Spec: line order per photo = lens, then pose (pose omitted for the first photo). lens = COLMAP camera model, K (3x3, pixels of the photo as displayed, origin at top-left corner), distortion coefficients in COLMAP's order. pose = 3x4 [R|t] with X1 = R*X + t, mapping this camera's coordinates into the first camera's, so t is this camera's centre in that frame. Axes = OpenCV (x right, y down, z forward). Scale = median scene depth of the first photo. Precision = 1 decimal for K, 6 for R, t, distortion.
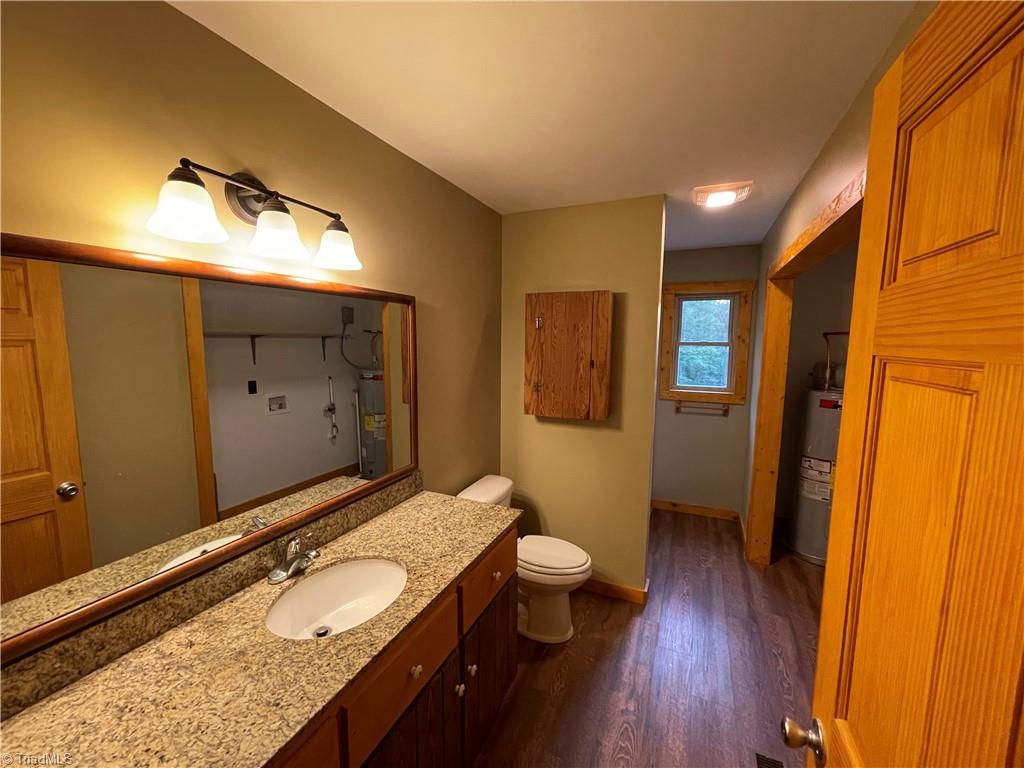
lens RADIAL K [[414.4, 0, 508.2], [0, 414.4, 389.0], [0, 0, 1]] dist [-0.003177, -0.000246]
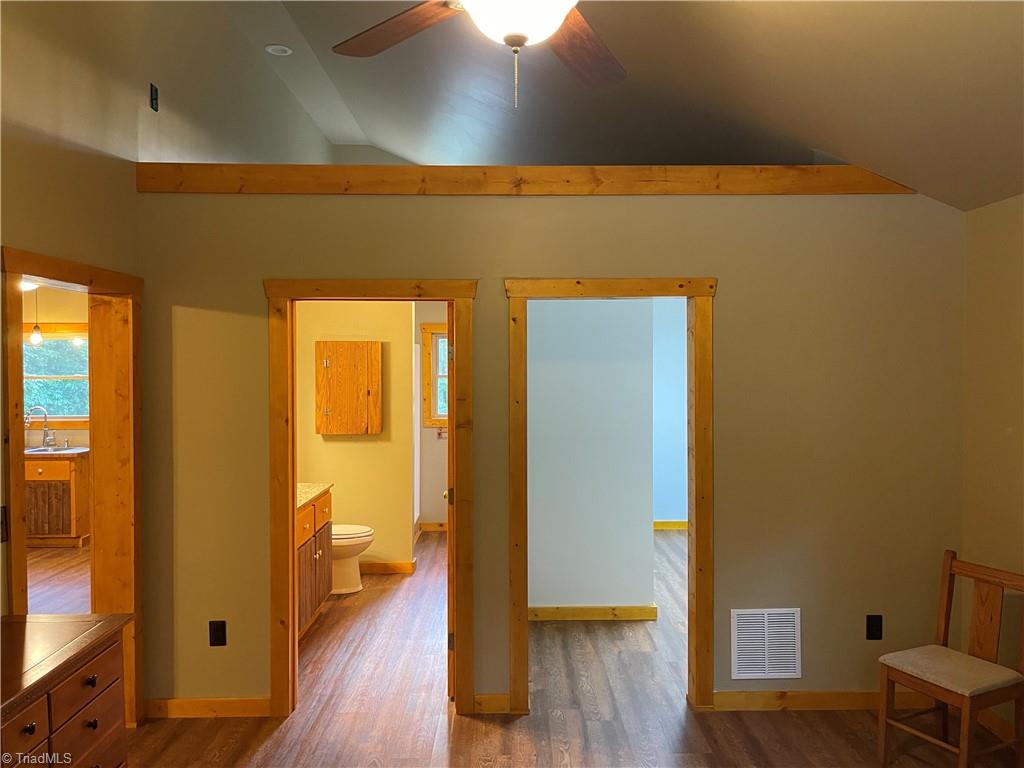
lens RADIAL K [[777.6, 0, 515.2], [0, 777.6, 381.0], [0, 0, 1]] dist [0.041781, -0.040991]
pose [[0.905793, -0.014704, 0.423465, -0.407600], [0.057017, 0.994538, -0.087426, 0.139193], [-0.419867, 0.103334, 0.901684, -1.395958]]
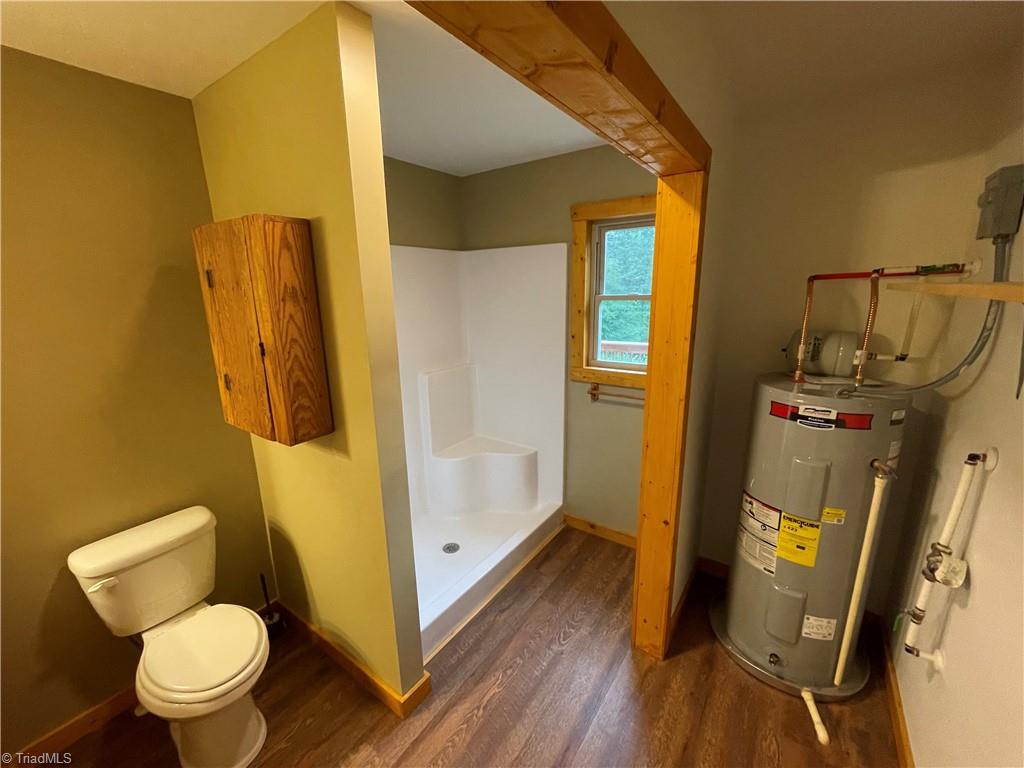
lens RADIAL K [[414.4, 0, 508.2], [0, 414.4, 389.0], [0, 0, 1]] dist [-0.003177, -0.000246]
pose [[0.980044, 0.020202, -0.197750, 0.580909], [0.004546, 0.992284, 0.123902, -0.067989], [0.198727, -0.122328, 0.972391, 0.442105]]
